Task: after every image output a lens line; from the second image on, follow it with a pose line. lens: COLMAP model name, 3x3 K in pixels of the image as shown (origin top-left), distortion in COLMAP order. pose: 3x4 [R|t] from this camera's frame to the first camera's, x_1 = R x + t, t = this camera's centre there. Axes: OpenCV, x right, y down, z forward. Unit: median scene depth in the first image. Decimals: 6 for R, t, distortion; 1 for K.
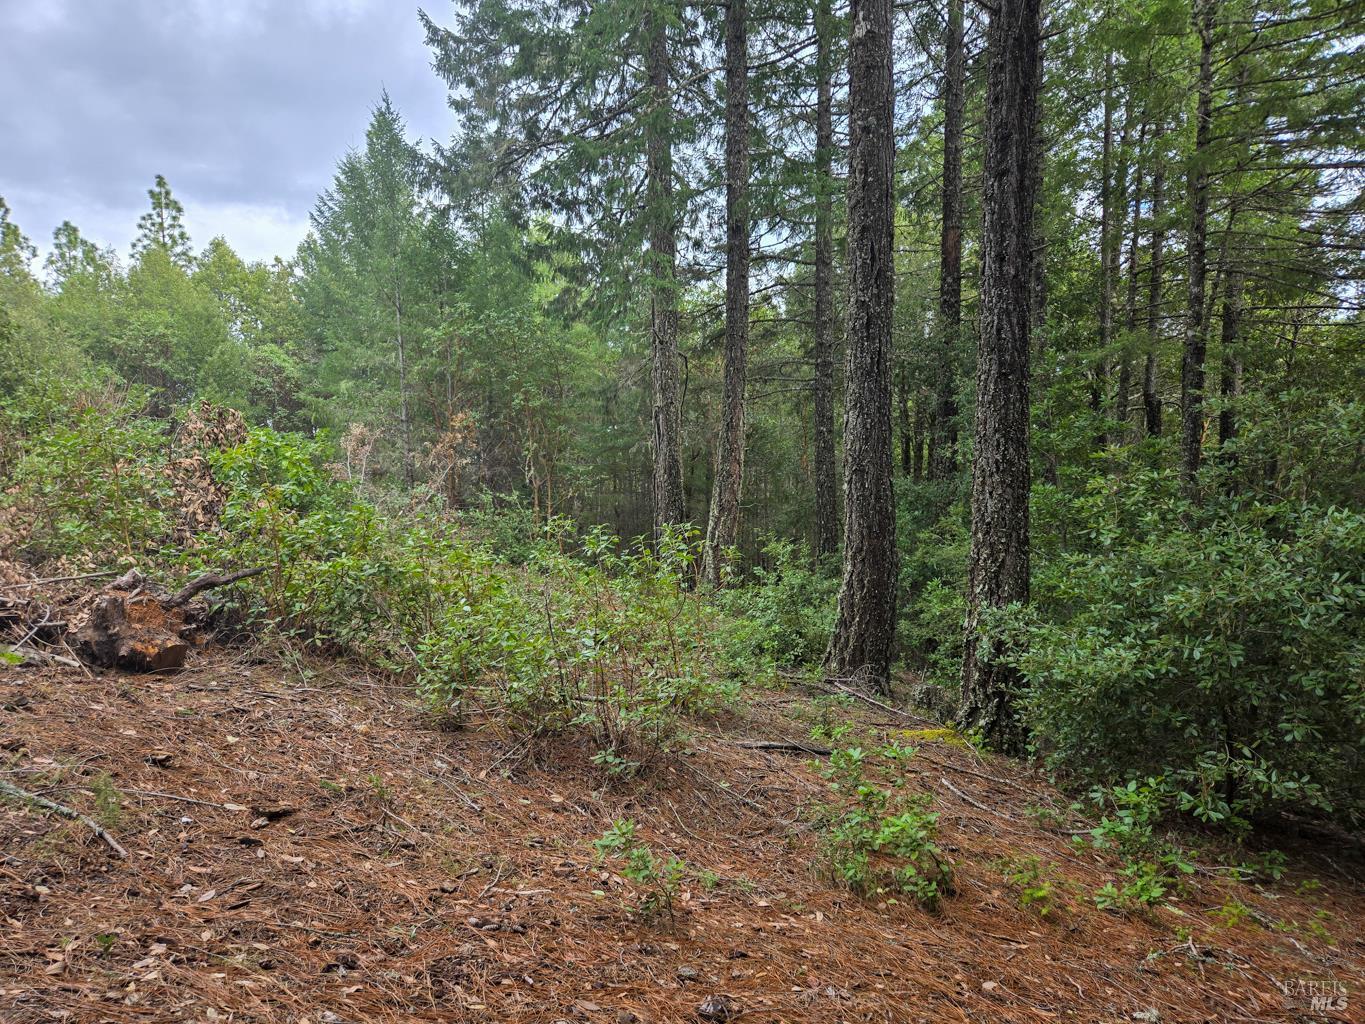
lens RADIAL K [[908.2, 0, 673.9], [0, 908.2, 524.7], [0, 0, 1]] dist [0.073053, -0.057358]
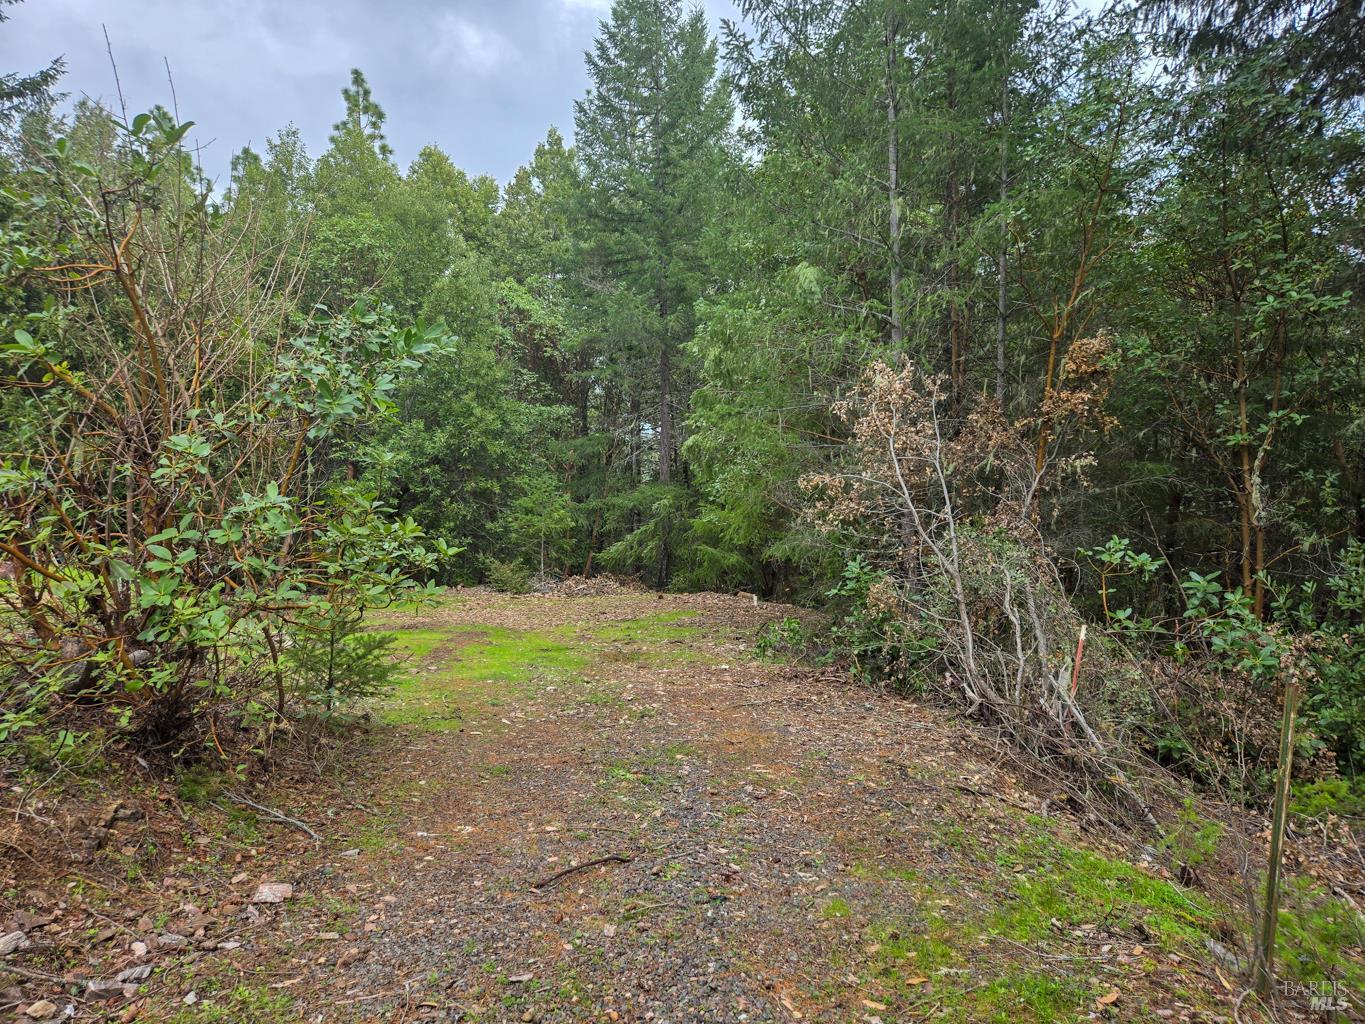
lens RADIAL K [[908.2, 0, 686.8], [0, 908.2, 522.7], [0, 0, 1]] dist [0.073053, -0.057358]
pose [[0.988882, 0.018774, -0.147510, -0.170604], [-0.016764, 0.999749, 0.014855, -0.023292], [0.147752, -0.012217, 0.988949, 0.289865]]
